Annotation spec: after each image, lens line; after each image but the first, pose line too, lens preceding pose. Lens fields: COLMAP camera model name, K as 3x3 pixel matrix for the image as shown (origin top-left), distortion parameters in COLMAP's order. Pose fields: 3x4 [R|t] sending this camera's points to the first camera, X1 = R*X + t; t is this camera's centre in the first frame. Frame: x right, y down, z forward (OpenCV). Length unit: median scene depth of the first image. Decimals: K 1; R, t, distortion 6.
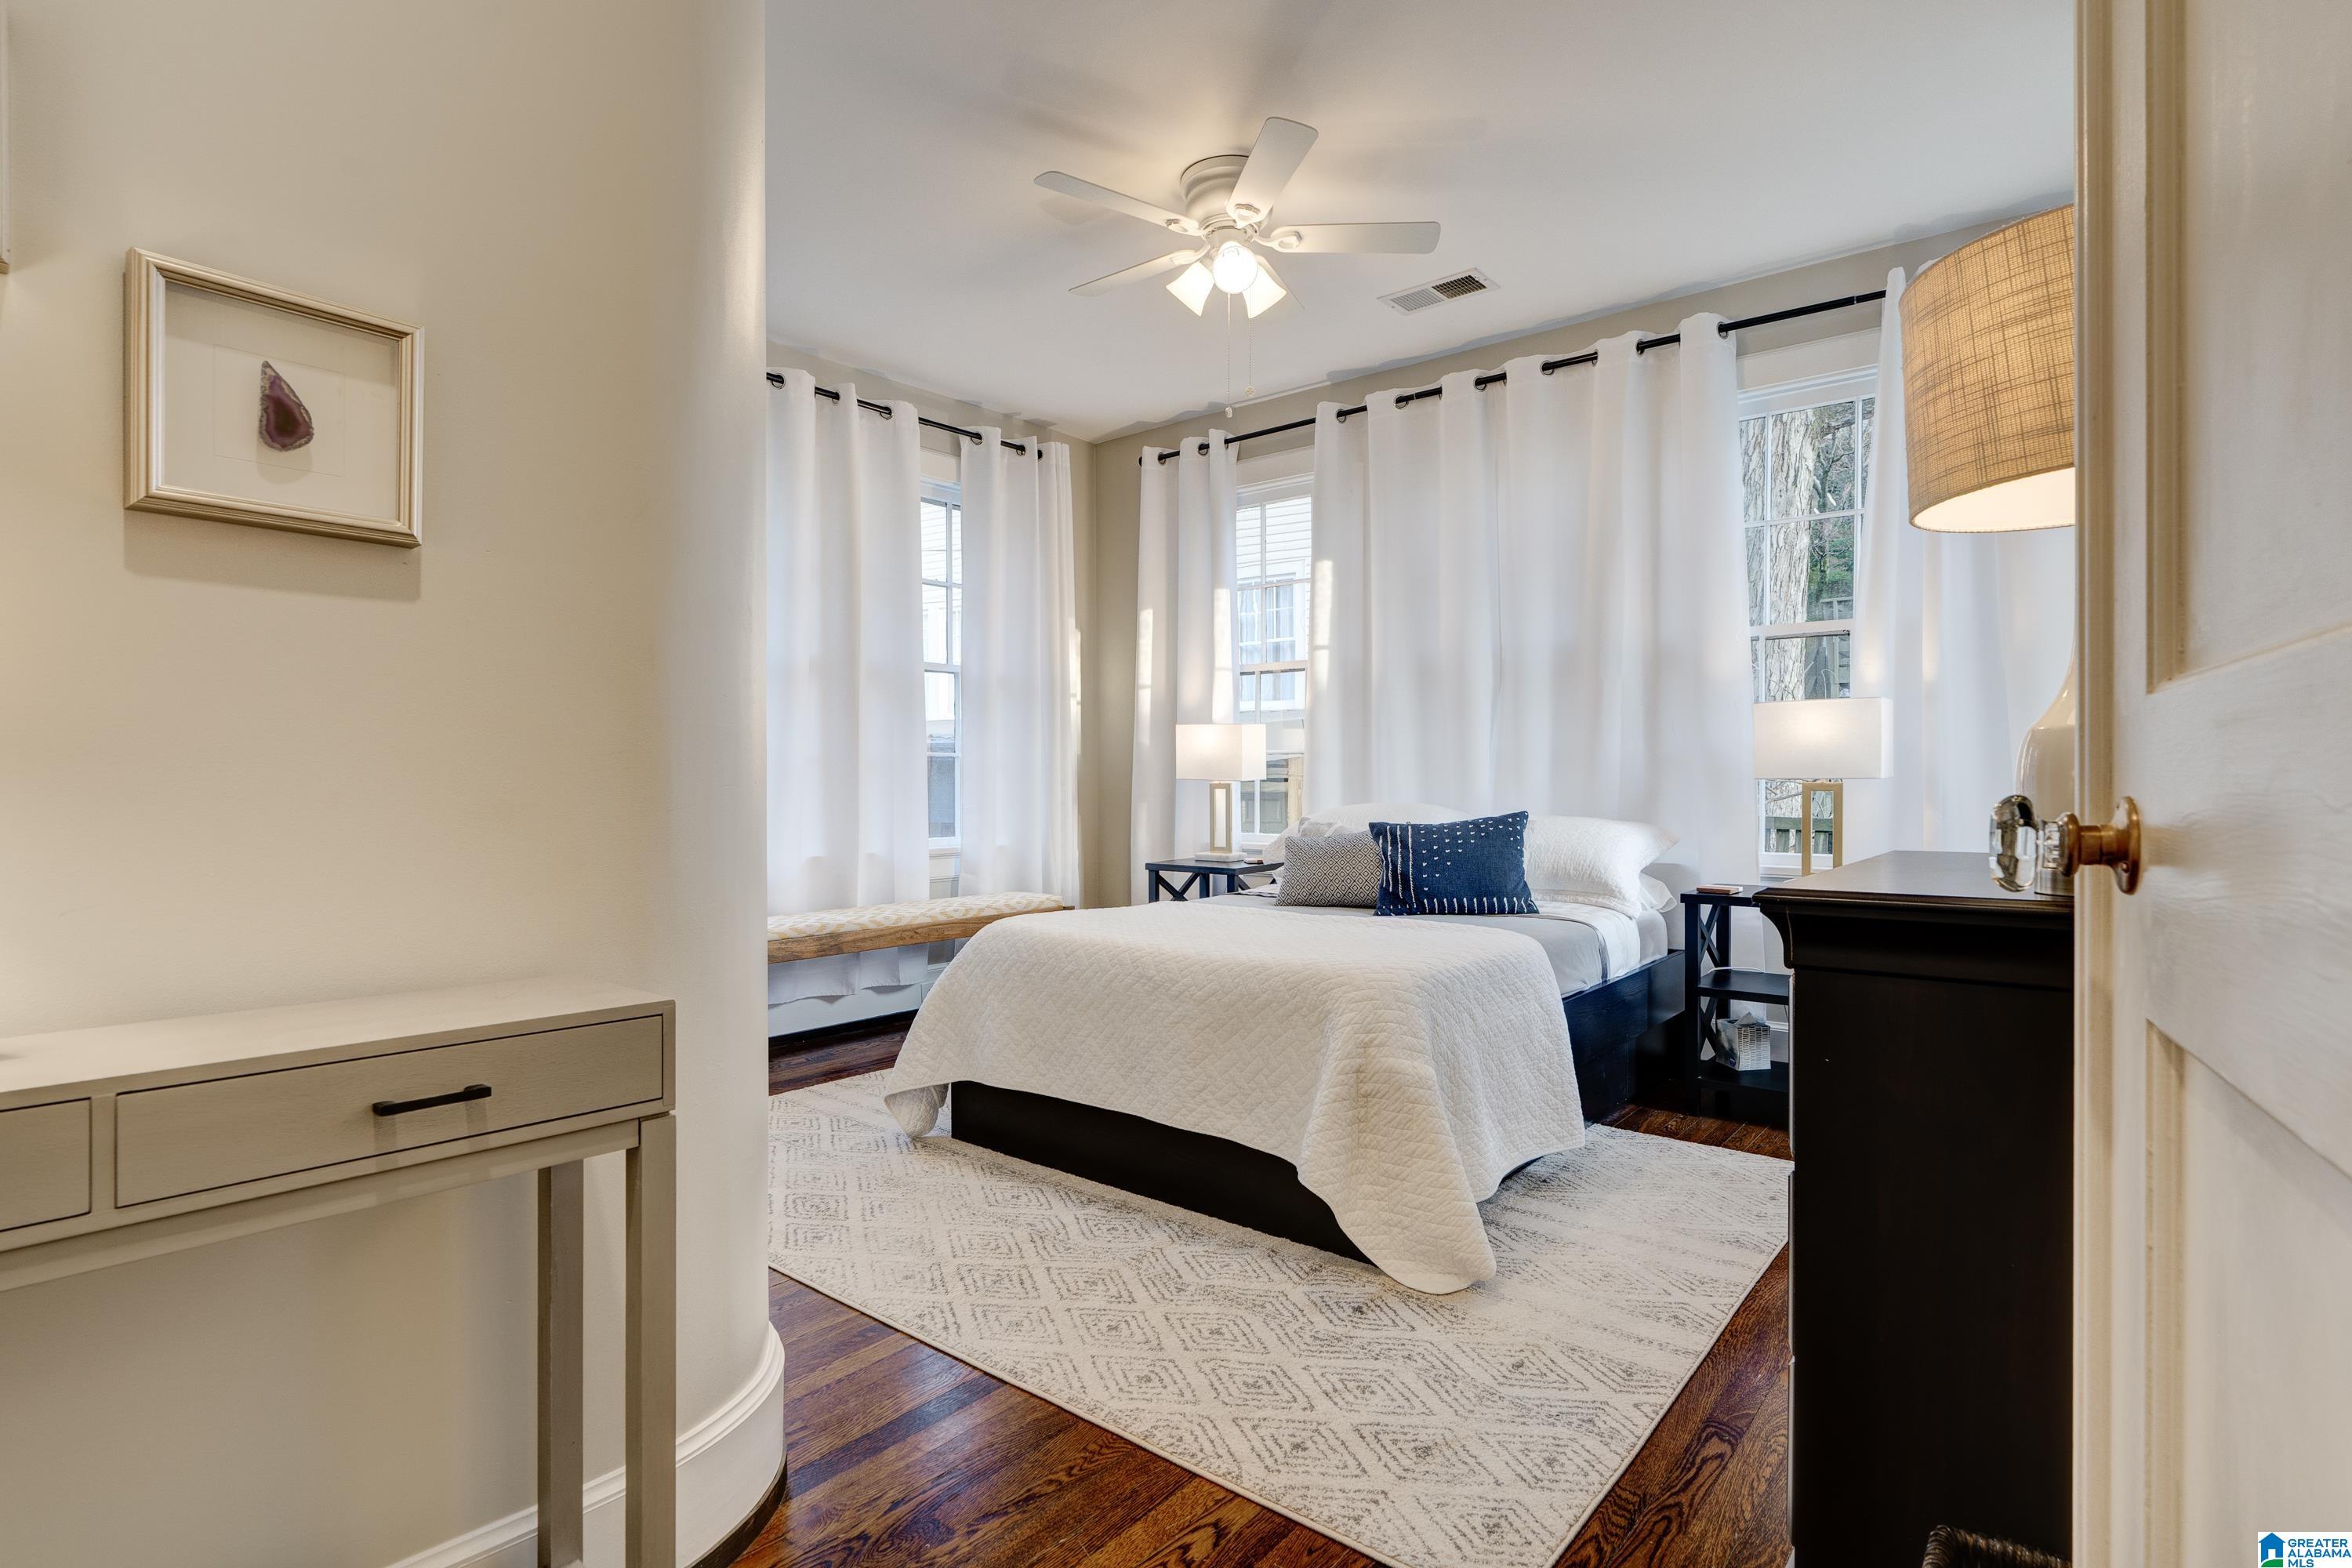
lens RADIAL K [[1183.2, 0, 1172.3], [0, 1183.2, 778.2], [0, 0, 1]] dist [0.001226, 0.000051]
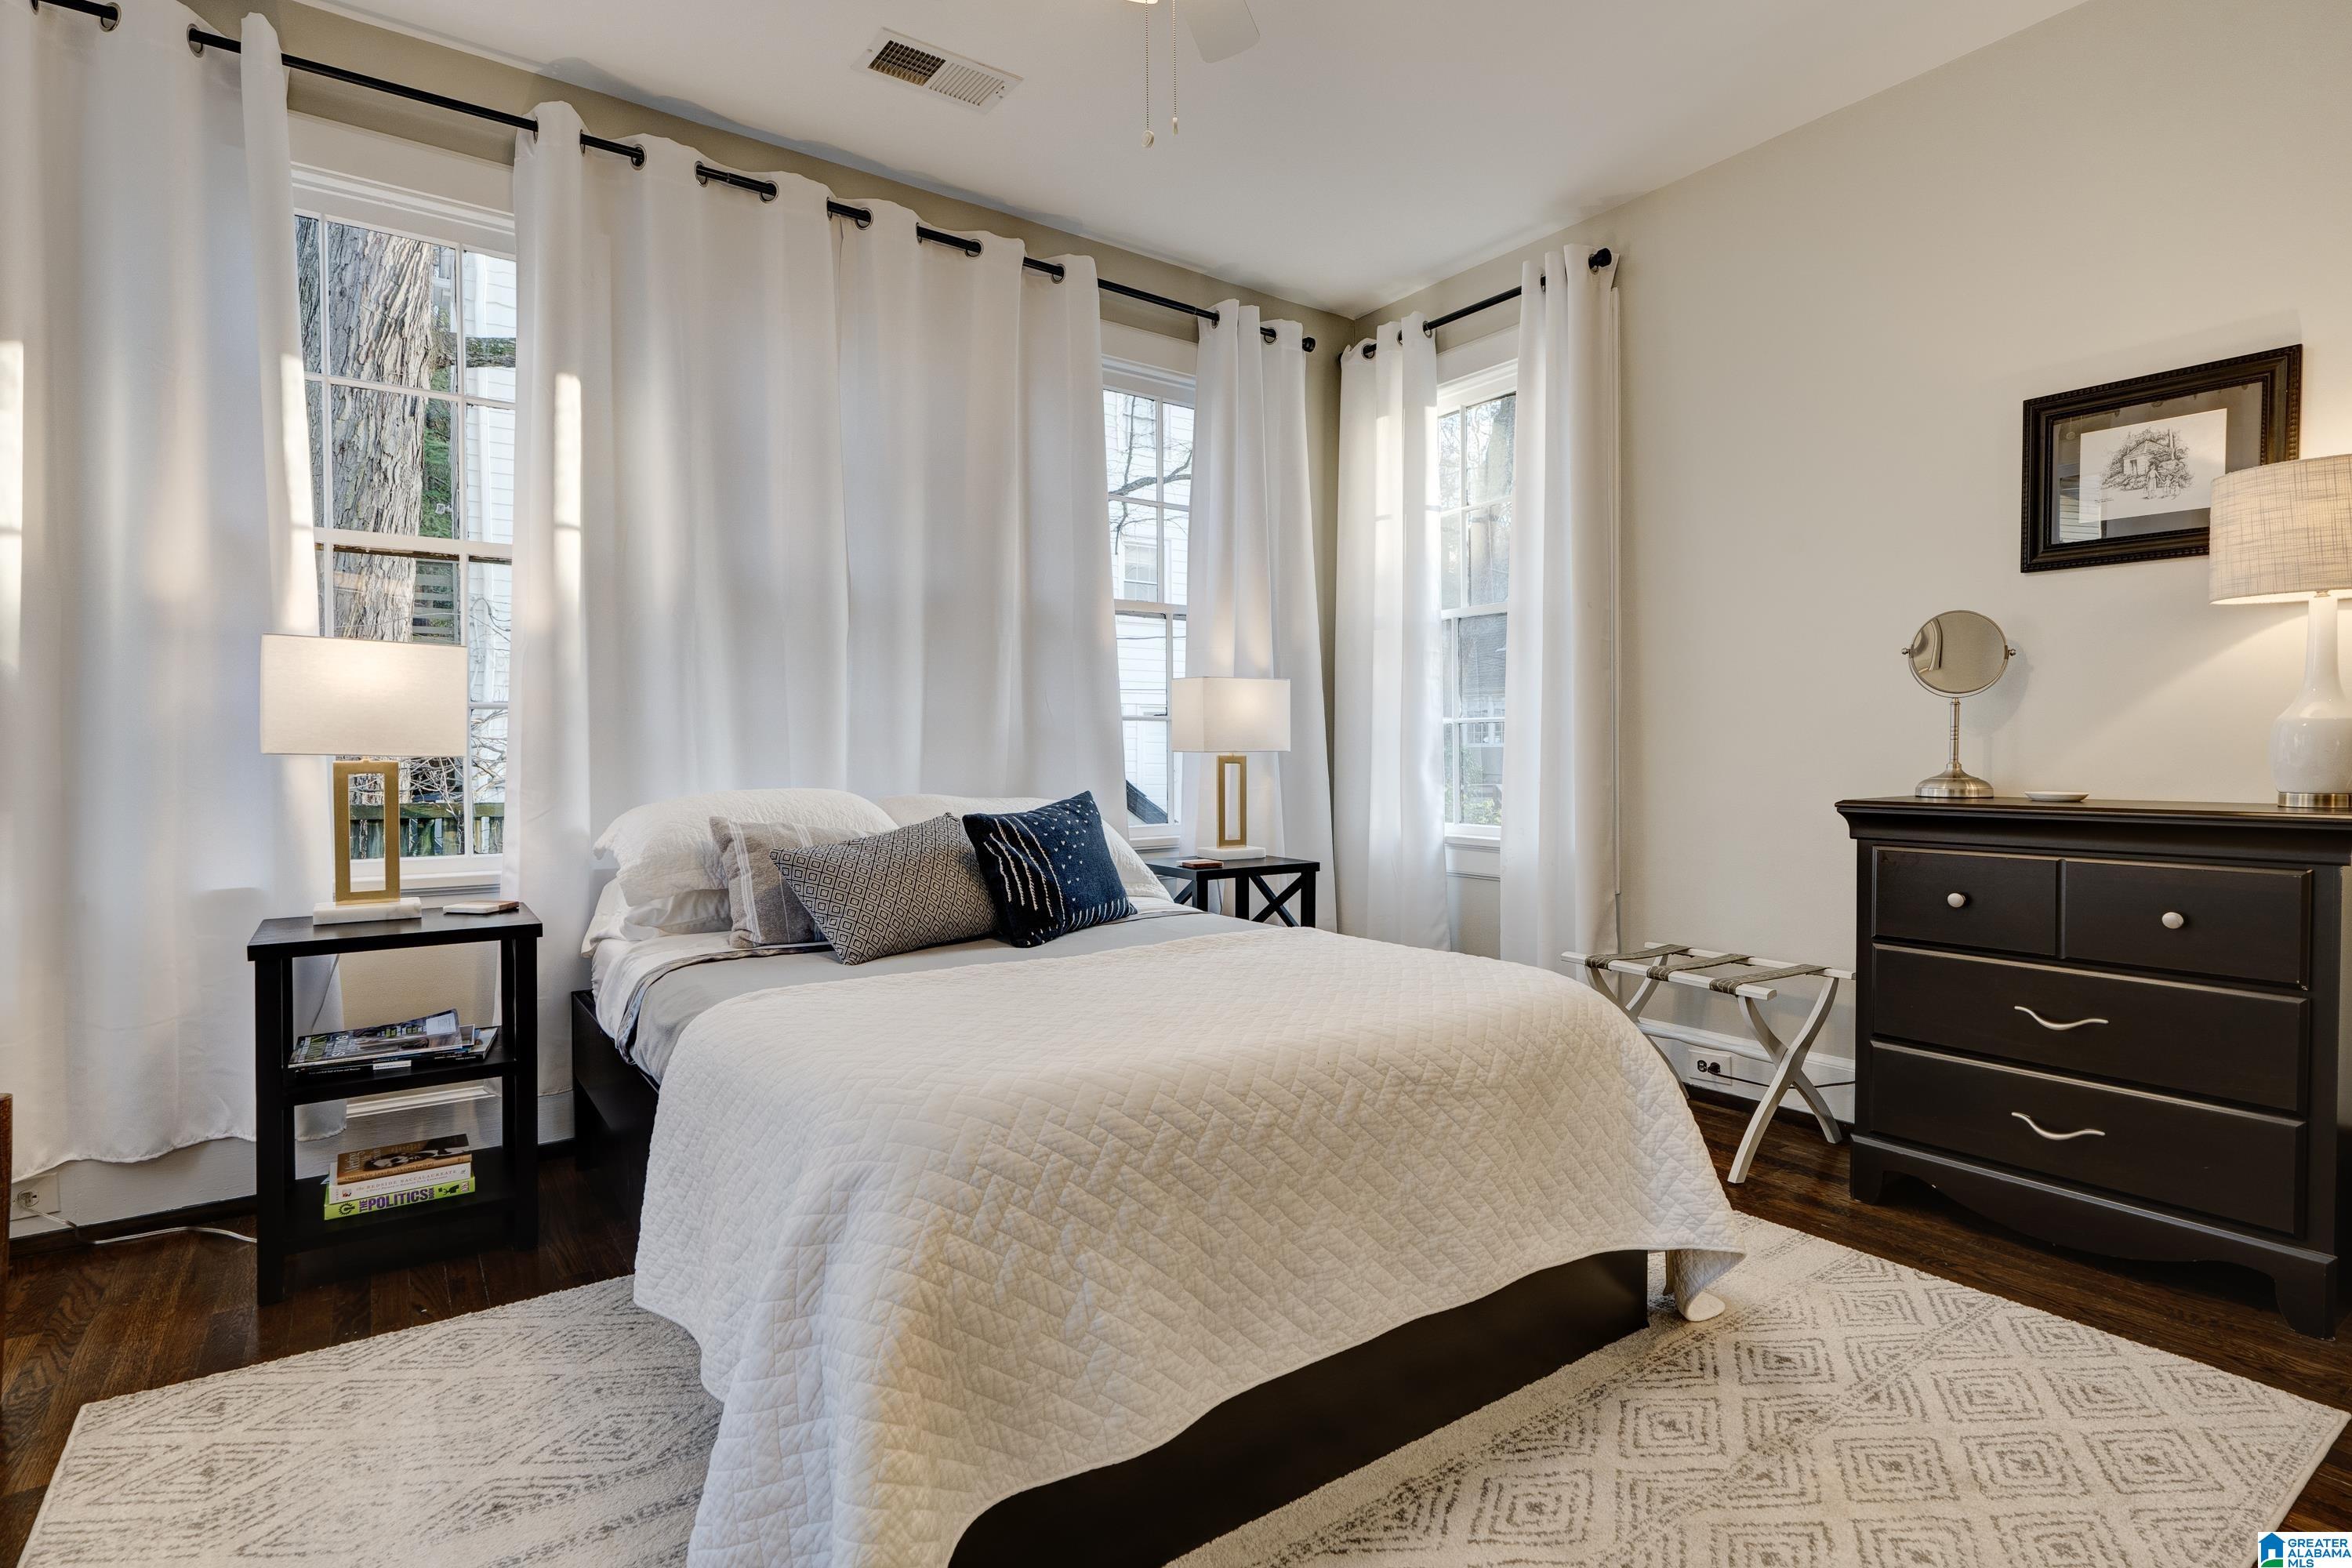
lens RADIAL K [[1174.8, 0, 1171.6], [0, 1174.8, 774.5], [0, 0, 1]] dist [-0.002632, 0.000348]
pose [[0.246428, -0.016593, 0.969019, -0.522444], [0.004801, 0.999862, 0.015900, 0.004212], [-0.969149, 0.000734, 0.246474, 0.822014]]
